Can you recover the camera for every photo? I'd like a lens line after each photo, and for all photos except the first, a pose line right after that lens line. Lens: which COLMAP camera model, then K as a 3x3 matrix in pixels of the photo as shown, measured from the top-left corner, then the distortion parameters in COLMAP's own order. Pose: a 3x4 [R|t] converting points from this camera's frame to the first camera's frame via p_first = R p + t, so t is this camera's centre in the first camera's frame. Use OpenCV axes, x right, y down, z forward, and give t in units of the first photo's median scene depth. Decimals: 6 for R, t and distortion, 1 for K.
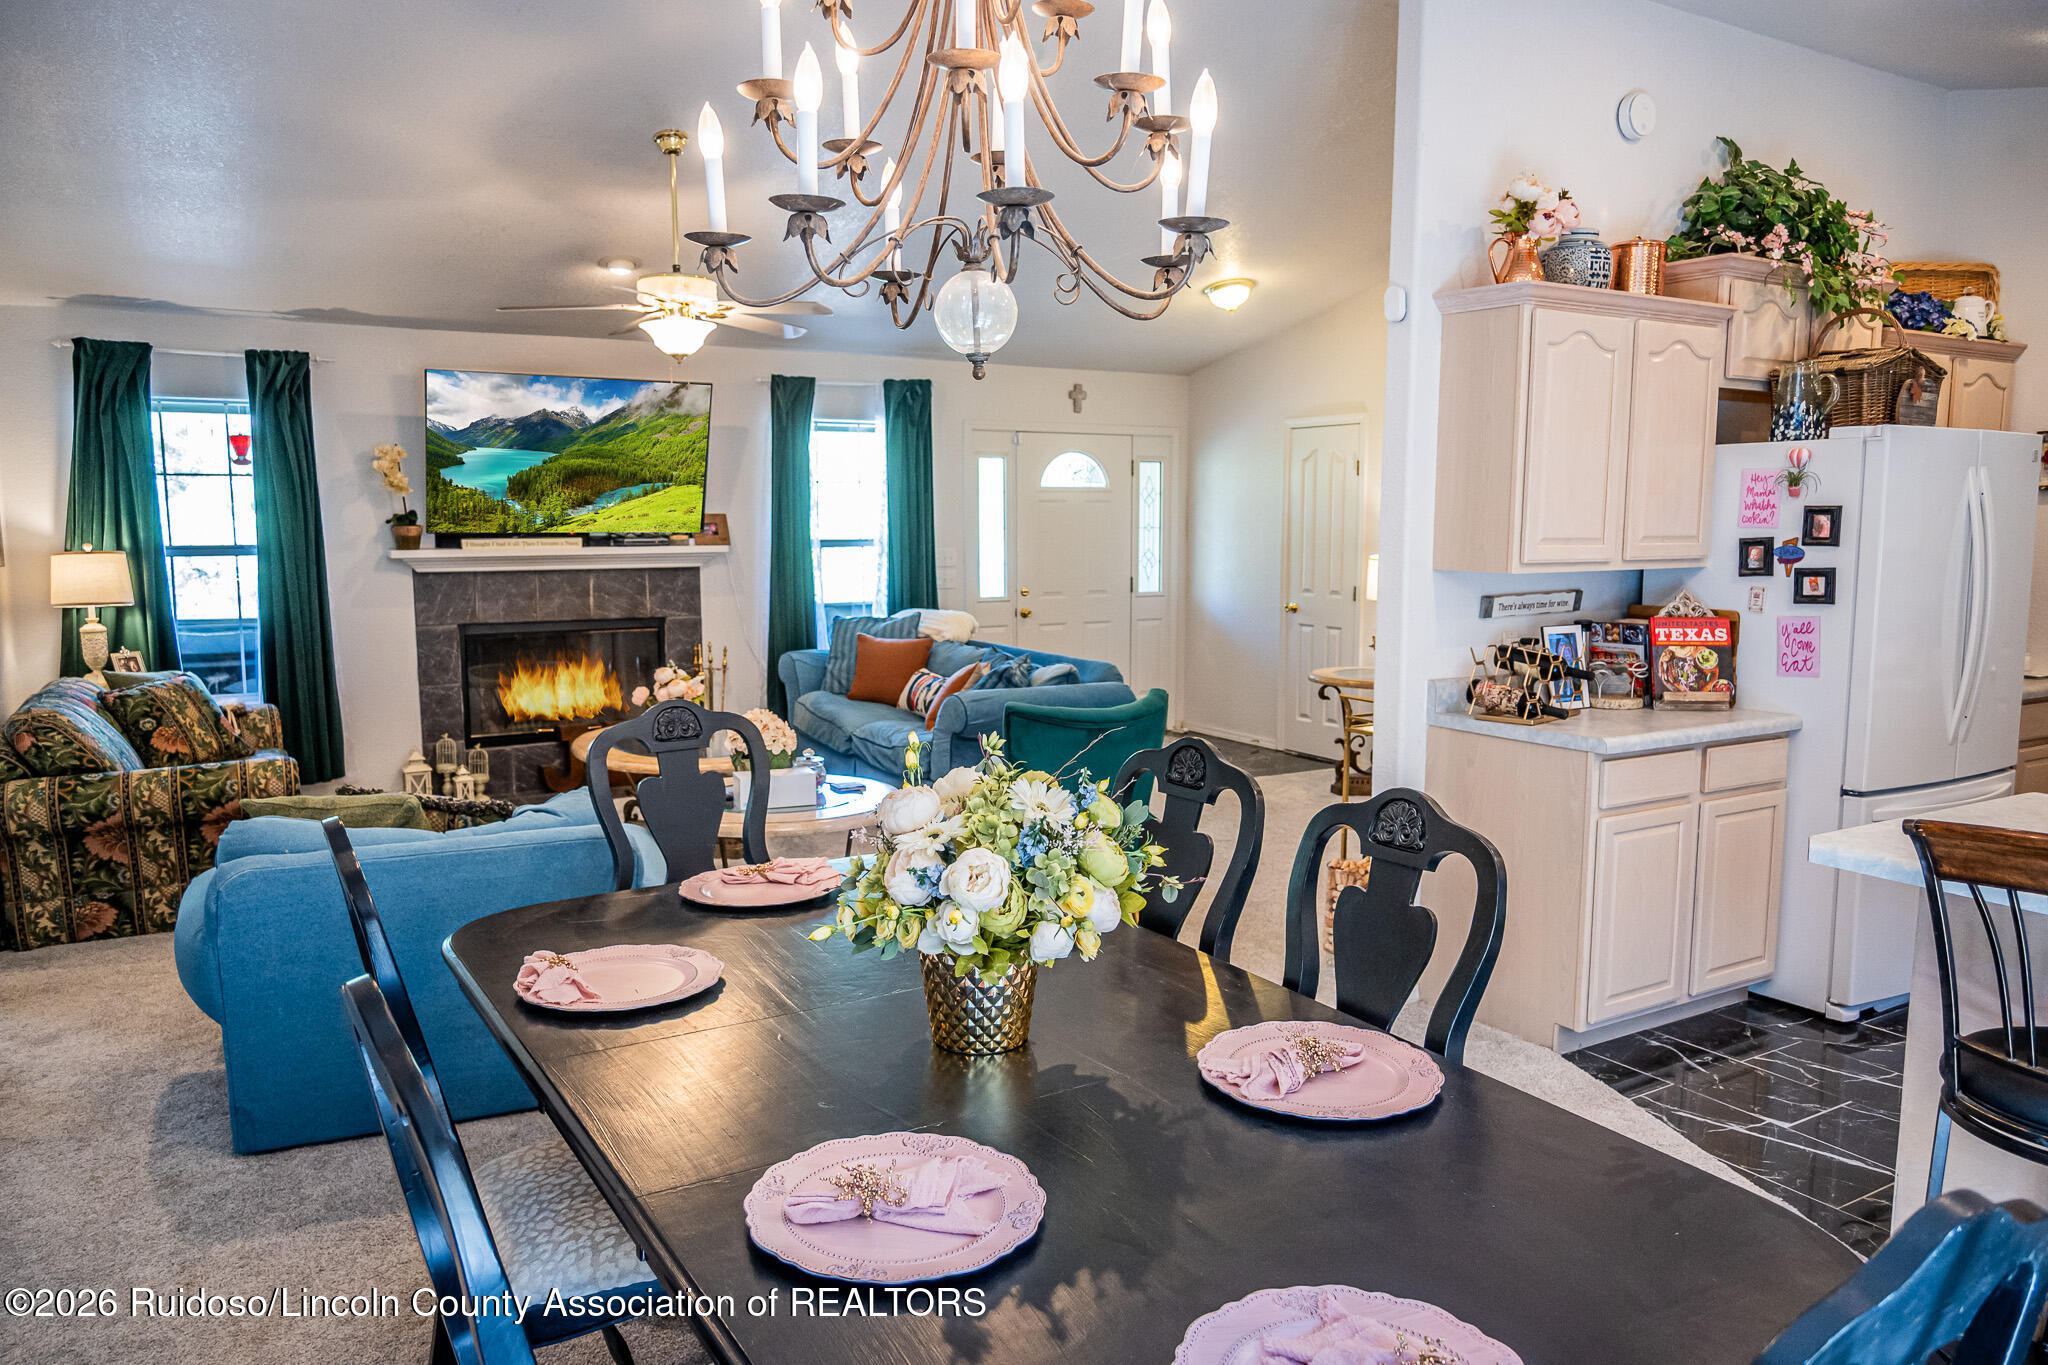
lens RADIAL K [[1409.8, 0, 986.9], [0, 1409.8, 686.7], [0, 0, 1]] dist [-0.029408, 0.027709]
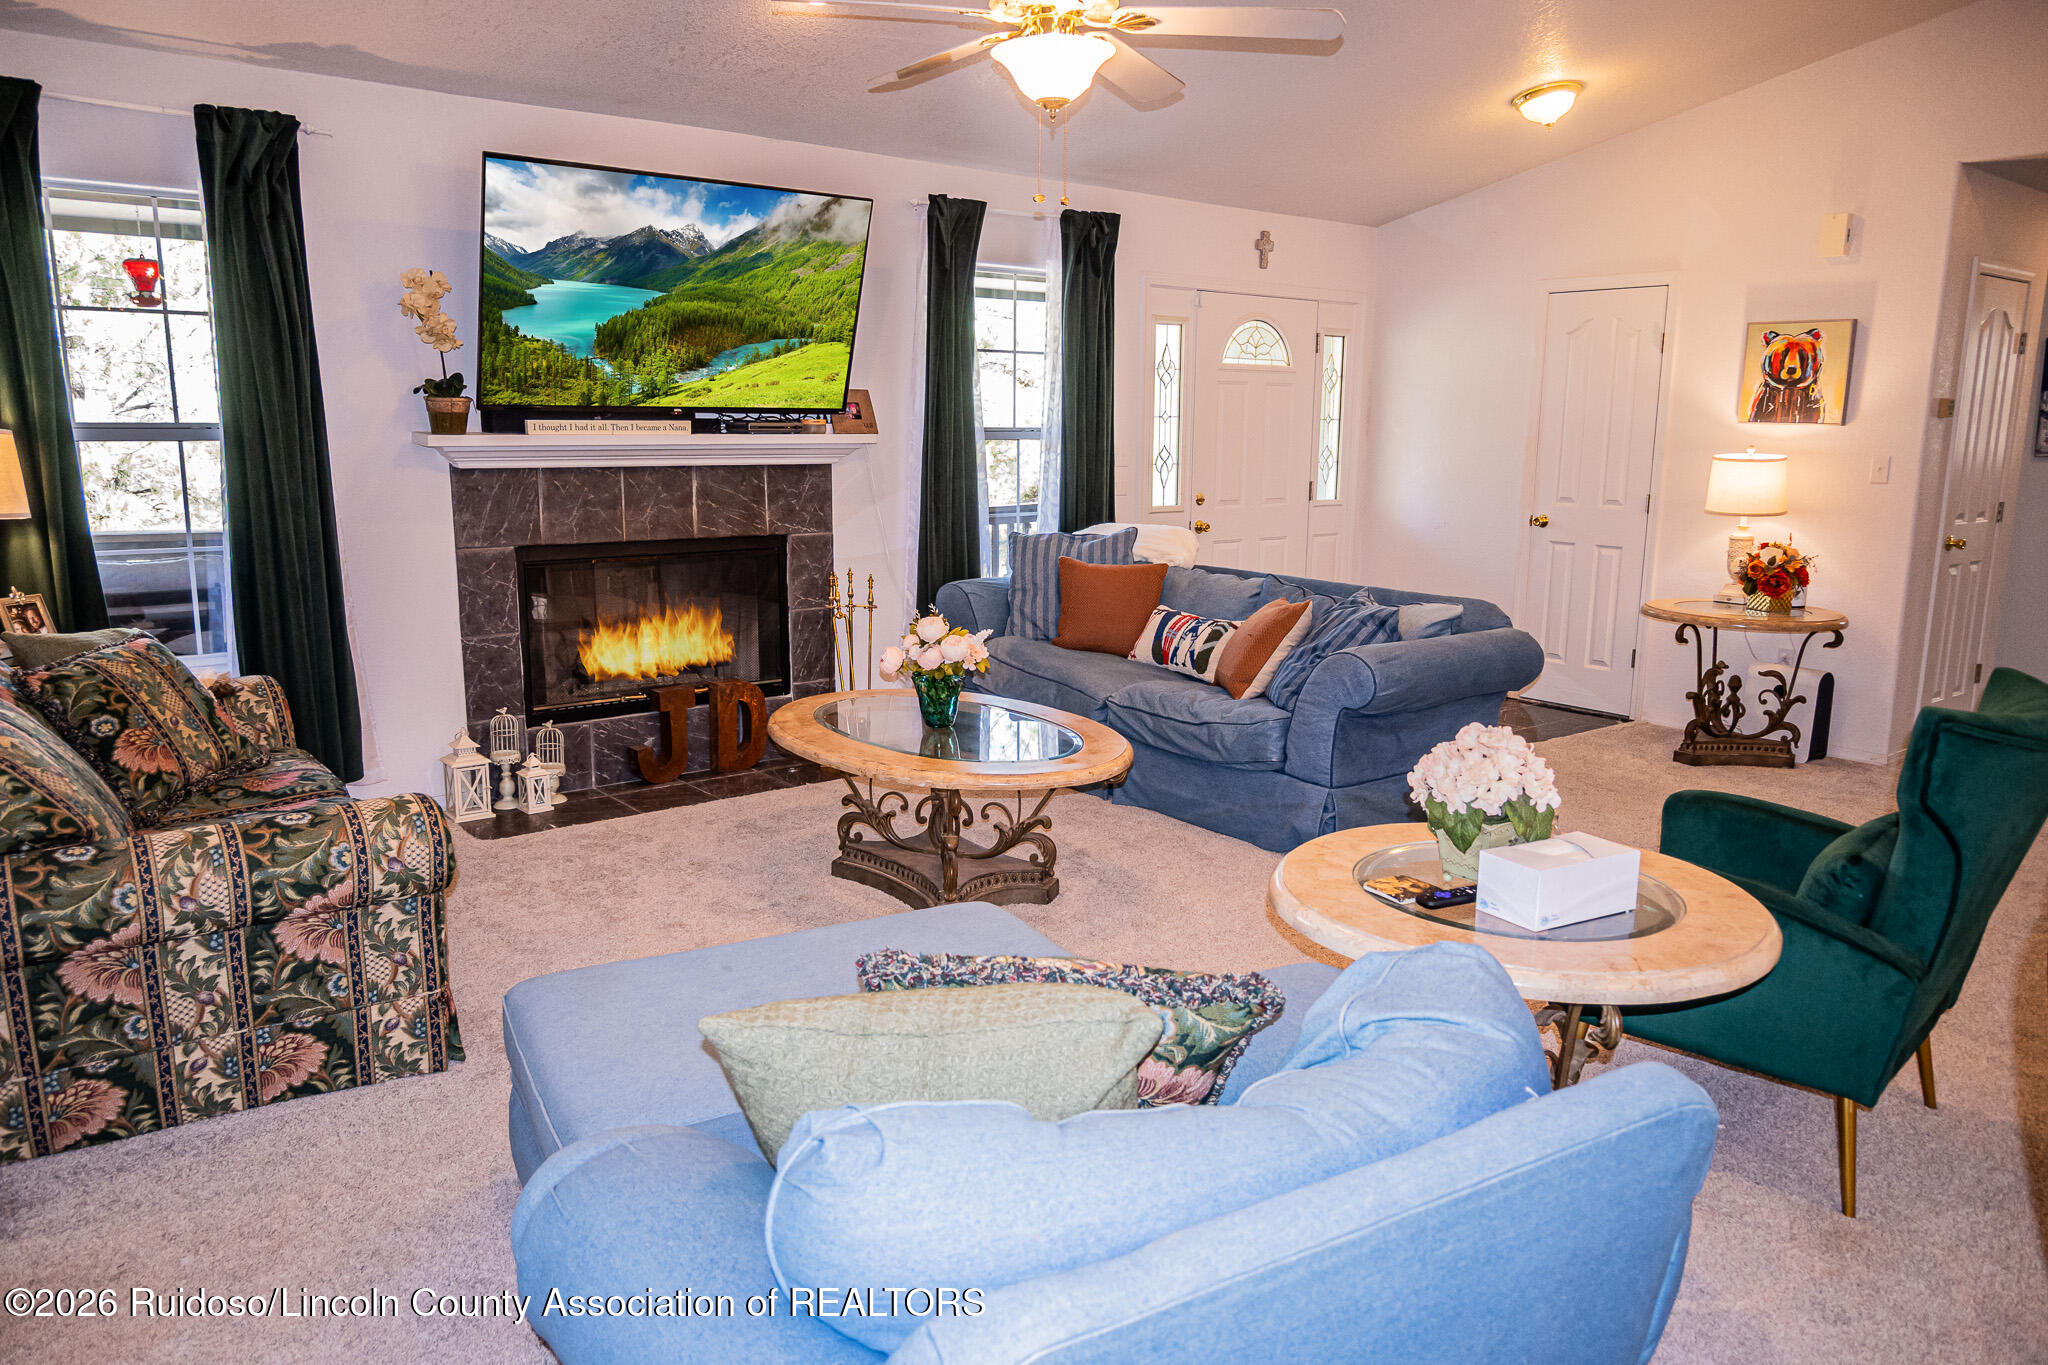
lens RADIAL K [[1409.8, 0, 975.4], [0, 1409.8, 687.7], [0, 0, 1]] dist [-0.029408, 0.027709]
pose [[0.990655, -0.015341, 0.135527, -0.251359], [0.006264, 0.997723, 0.067151, -0.020455], [-0.136249, -0.065675, 0.988495, 0.295183]]
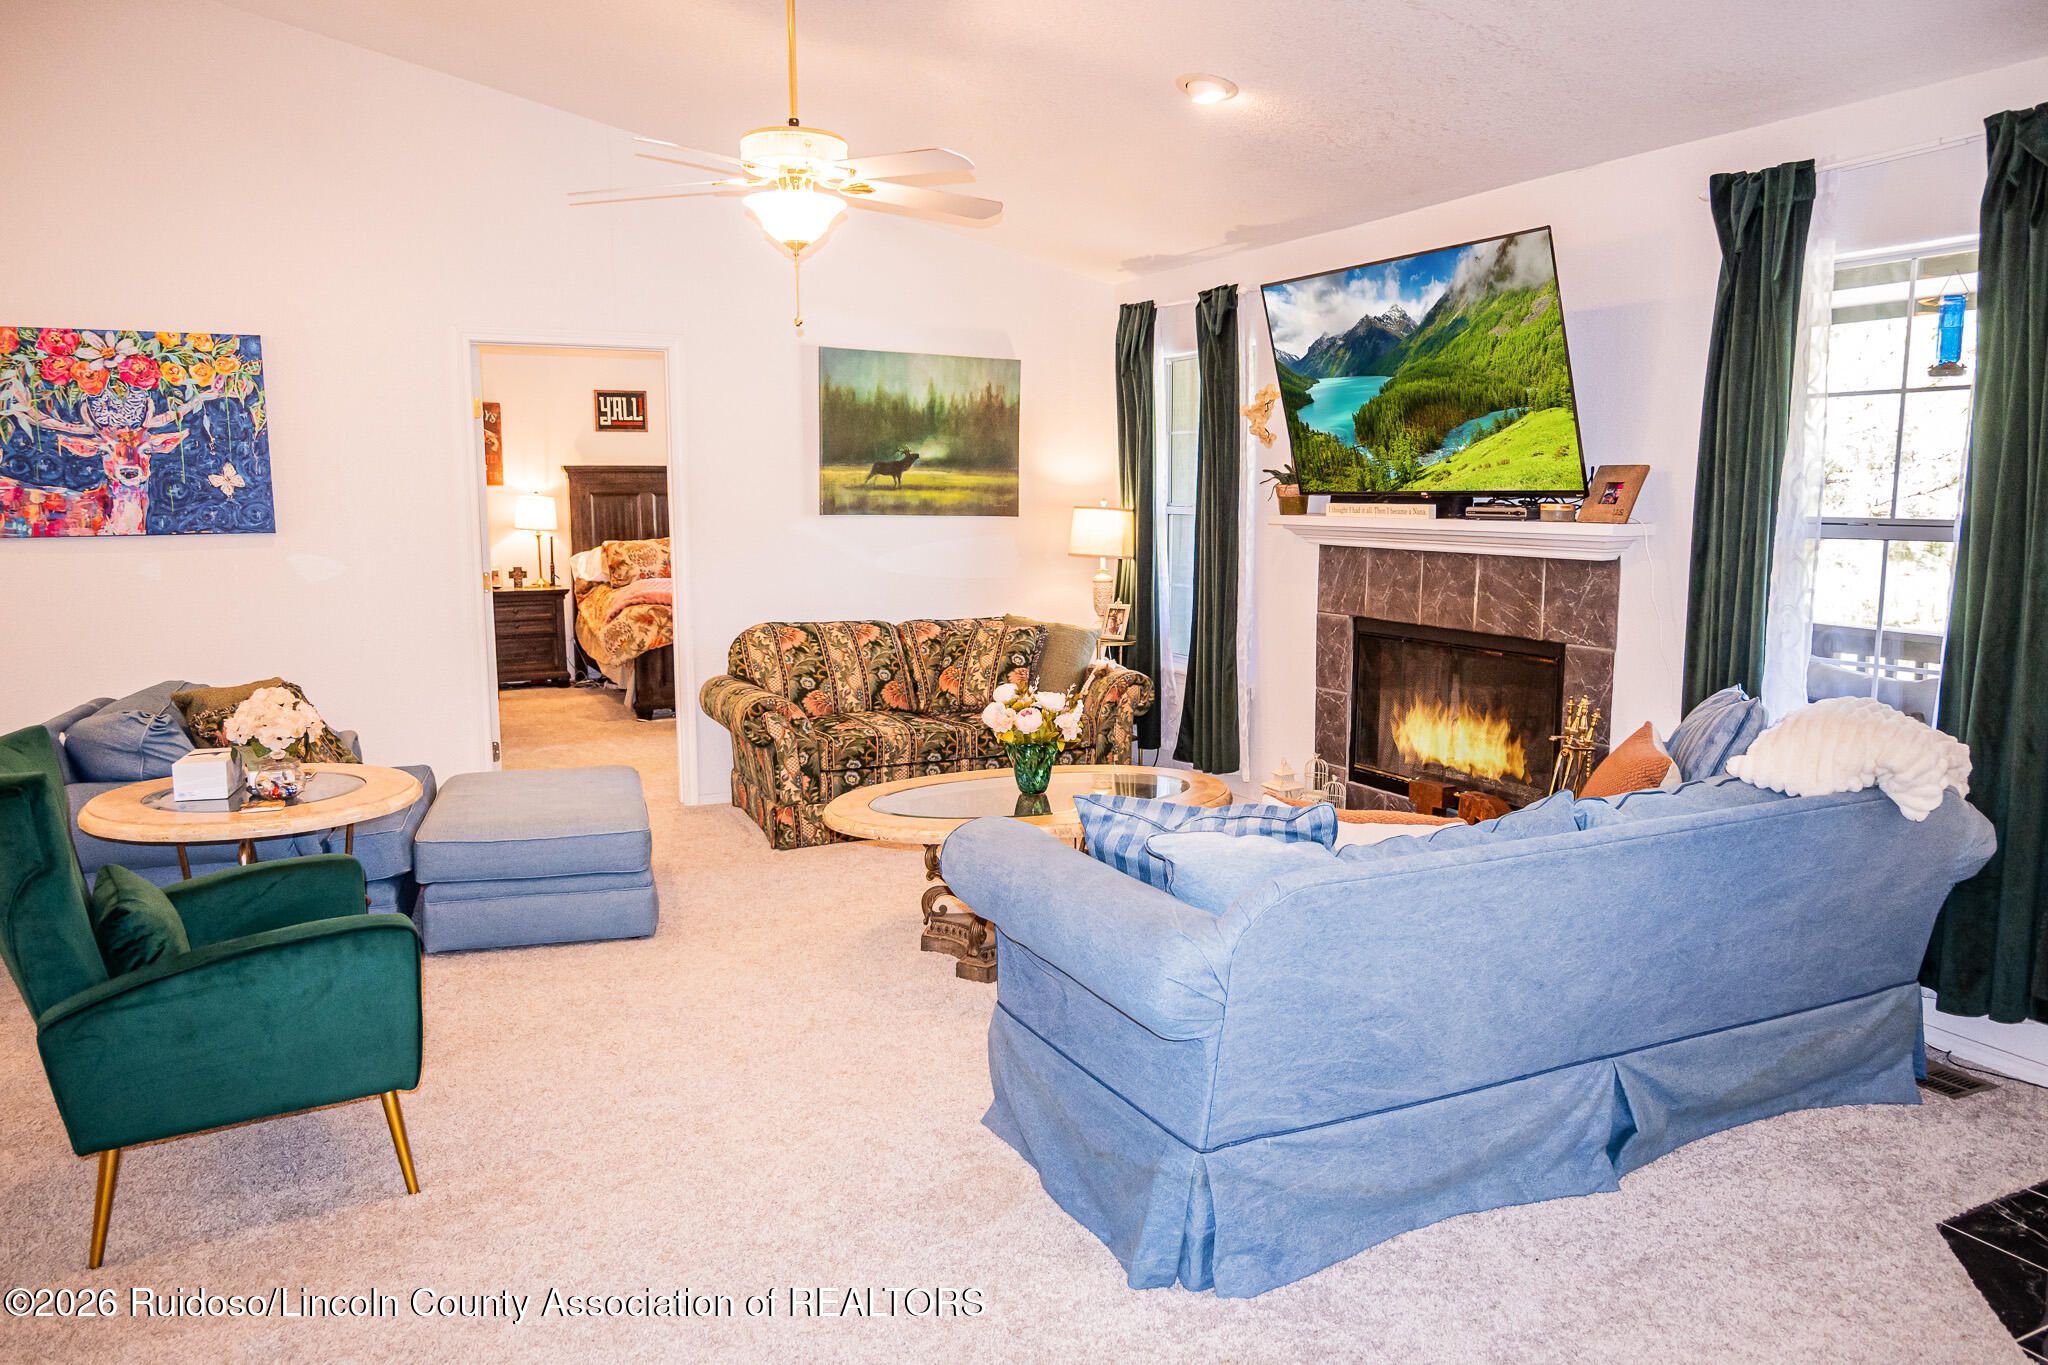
lens RADIAL K [[1409.8, 0, 1014.8], [0, 1409.8, 699.9], [0, 0, 1]] dist [-0.029408, 0.027709]
pose [[-0.063646, 0.152128, -0.986309, 0.395438], [-0.116187, 0.980463, 0.158723, -0.100139], [0.991186, 0.124698, -0.044728, 0.869217]]
